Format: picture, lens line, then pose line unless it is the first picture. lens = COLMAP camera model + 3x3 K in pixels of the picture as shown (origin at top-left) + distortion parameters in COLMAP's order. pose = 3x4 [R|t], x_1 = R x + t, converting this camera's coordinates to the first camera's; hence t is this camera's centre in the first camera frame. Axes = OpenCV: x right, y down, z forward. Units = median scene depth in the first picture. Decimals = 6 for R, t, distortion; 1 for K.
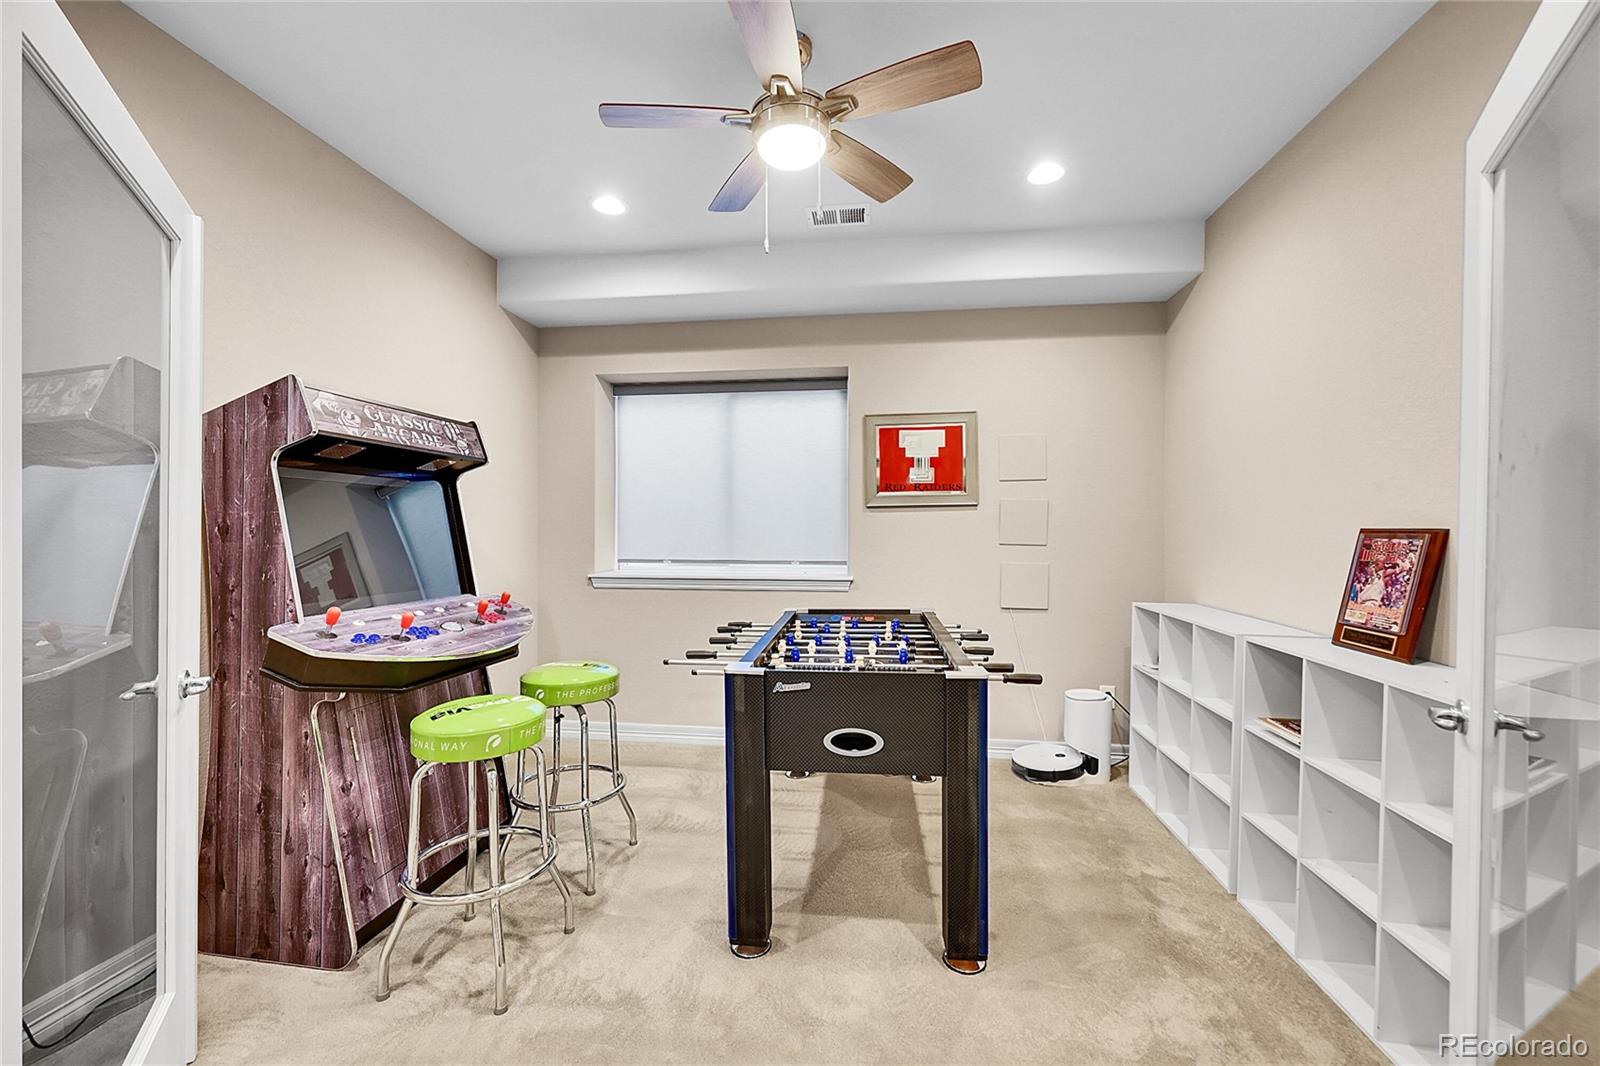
lens RADIAL K [[627.0, 0, 801.9], [0, 627.0, 533.1], [0, 0, 1]] dist [-0.001107, -0.000266]
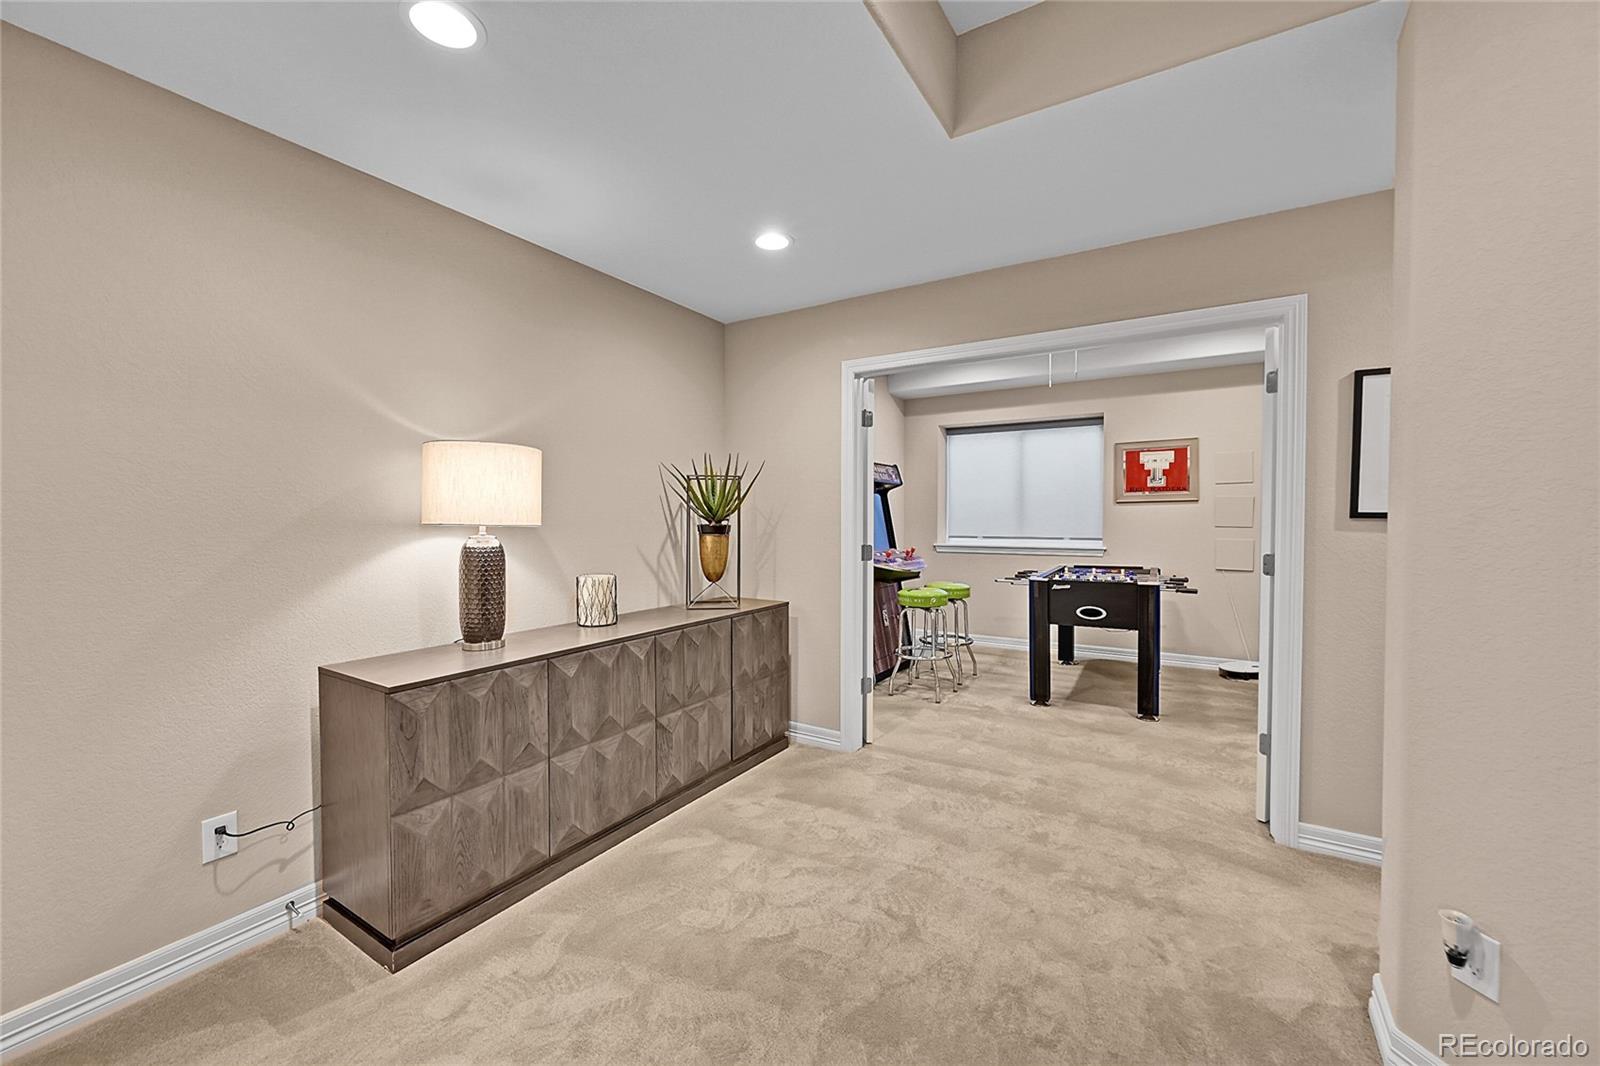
lens RADIAL K [[627.0, 0, 802.4], [0, 627.0, 533.9], [0, 0, 1]] dist [-0.001107, -0.000266]
pose [[0.912794, 0.007176, -0.408356, 0.037960], [-0.000680, 0.999871, 0.016051, 0.016061], [0.408419, -0.014374, 0.912681, -0.992771]]
